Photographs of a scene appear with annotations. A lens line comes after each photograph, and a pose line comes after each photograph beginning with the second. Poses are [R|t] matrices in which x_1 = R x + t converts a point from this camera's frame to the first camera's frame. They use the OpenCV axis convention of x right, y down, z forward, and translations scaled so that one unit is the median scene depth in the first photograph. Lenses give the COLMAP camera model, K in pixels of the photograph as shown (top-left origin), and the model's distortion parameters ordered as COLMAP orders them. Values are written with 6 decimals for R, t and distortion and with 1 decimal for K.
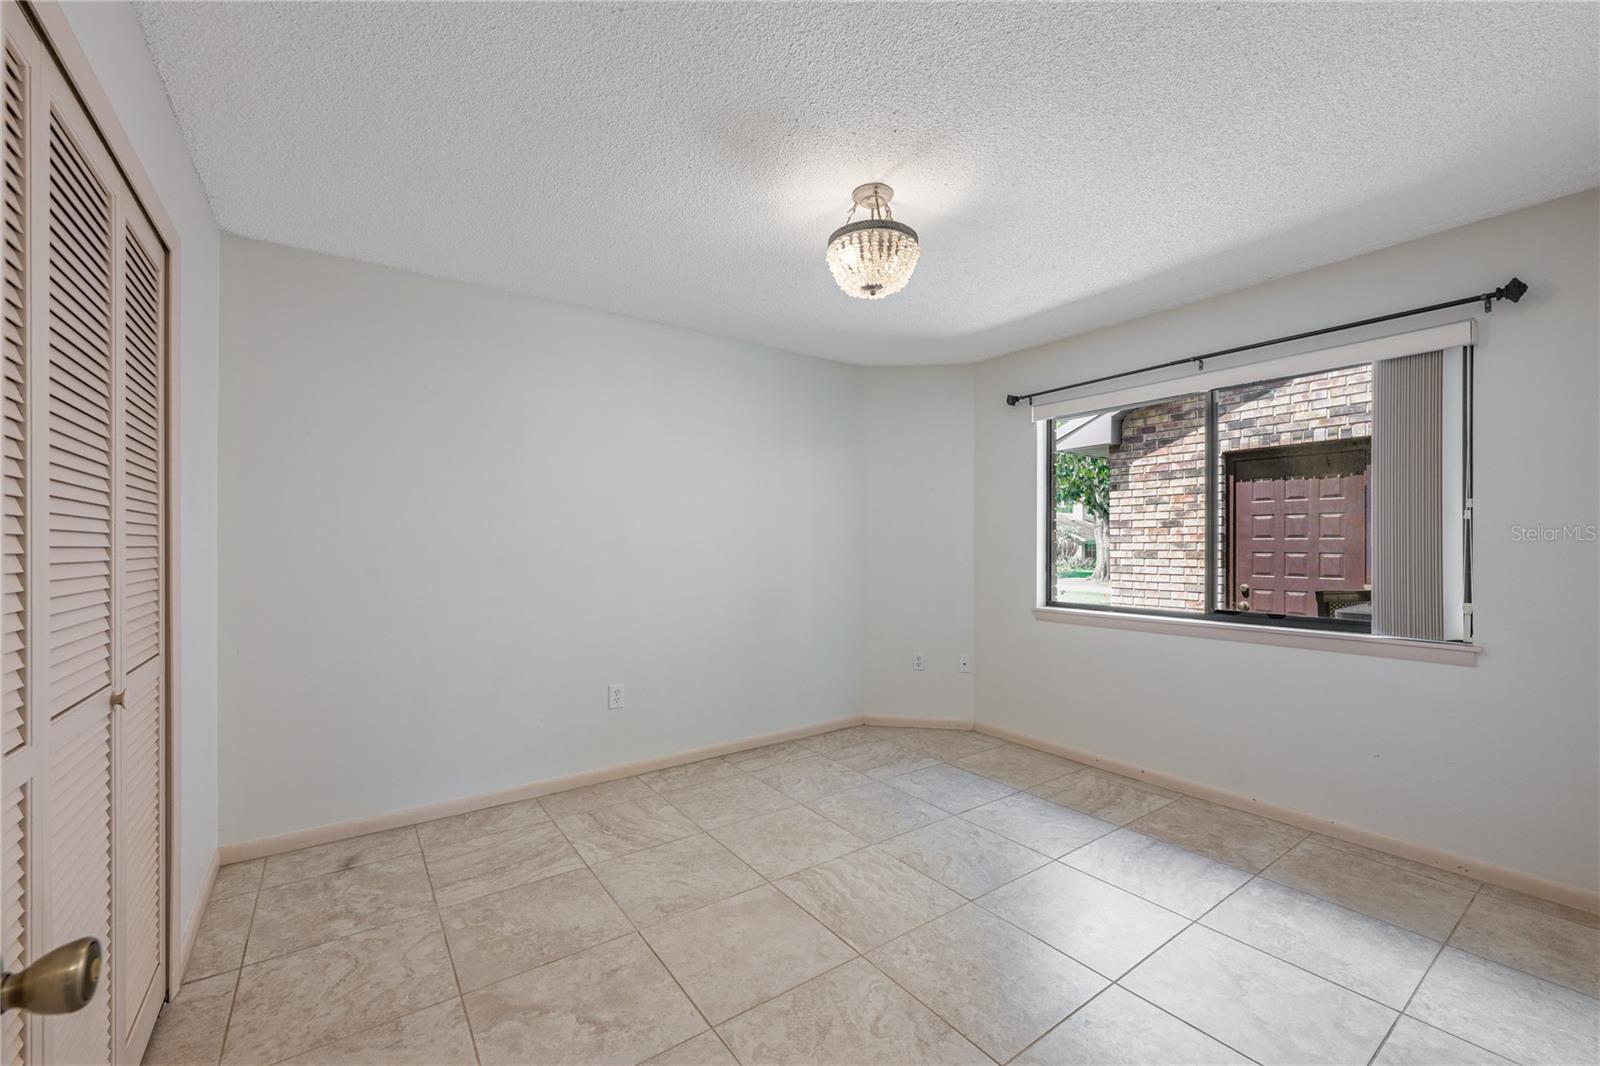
lens RADIAL K [[635.1, 0, 797.6], [0, 635.1, 544.9], [0, 0, 1]] dist [0.002553, 0.000345]
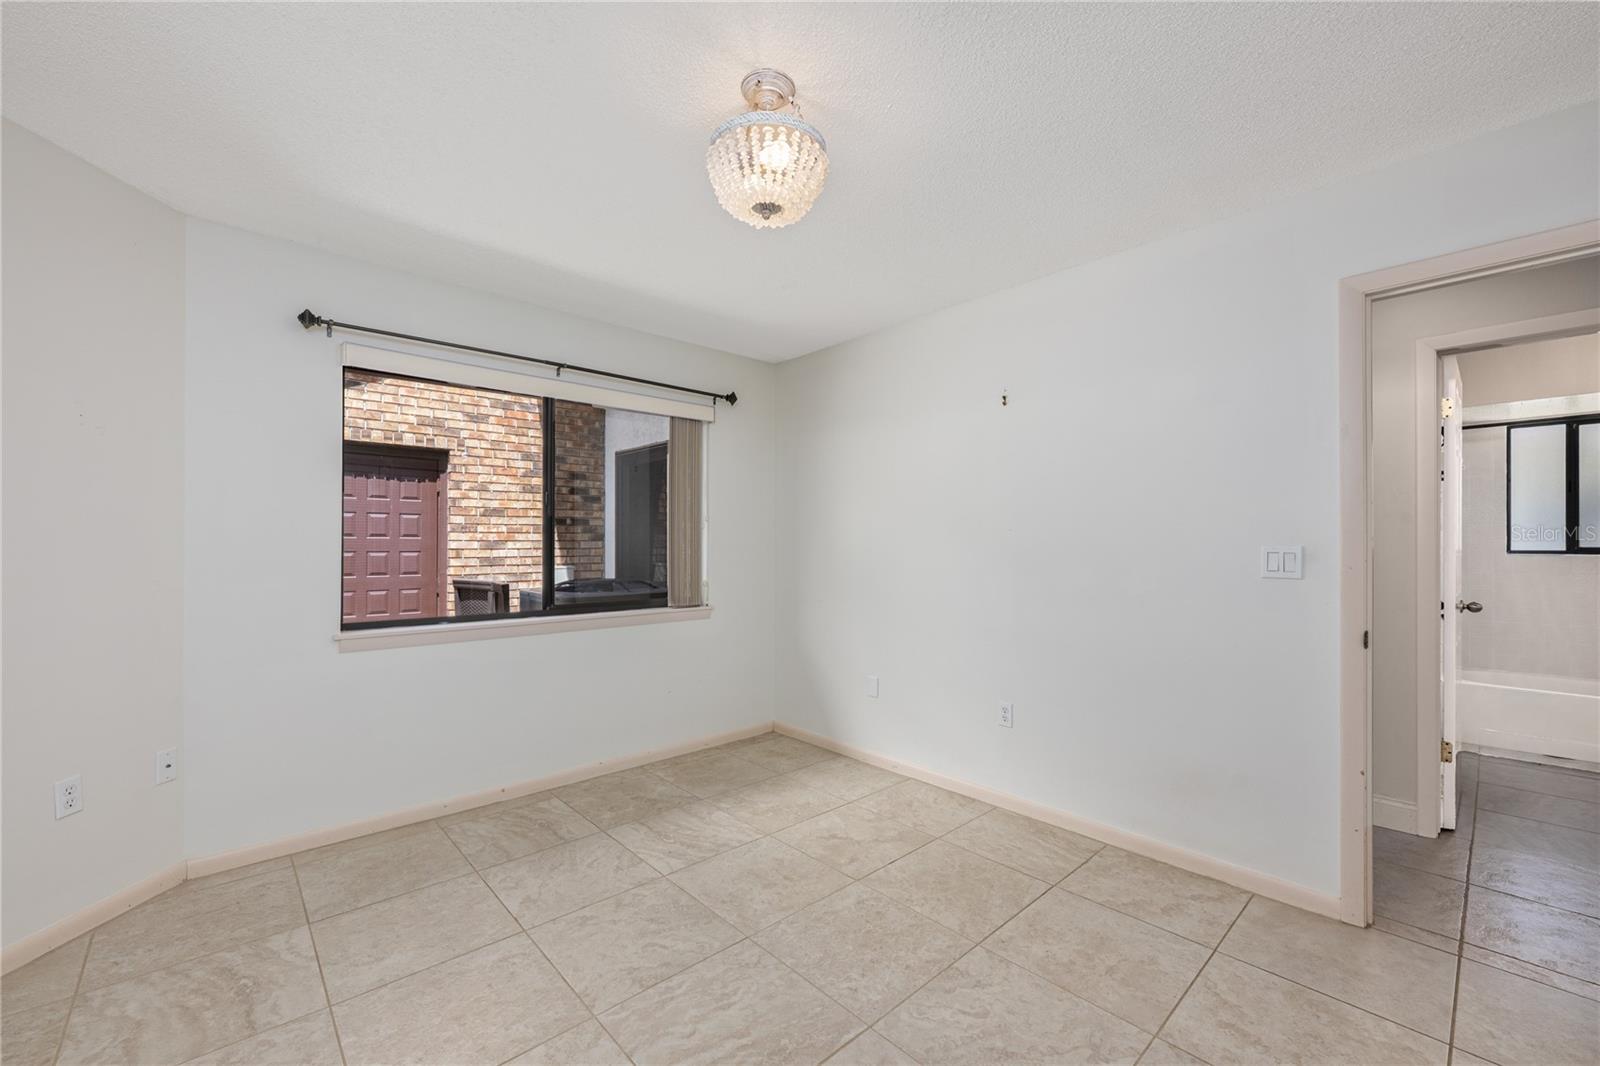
lens RADIAL K [[635.1, 0, 797.6], [0, 635.1, 544.9], [0, 0, 1]] dist [0.002553, 0.000345]
pose [[-0.105761, -0.001209, 0.994391, -0.415034], [-0.000177, 0.999999, 0.001197, 0.000025], [-0.994392, -0.000049, -0.105761, 0.670431]]
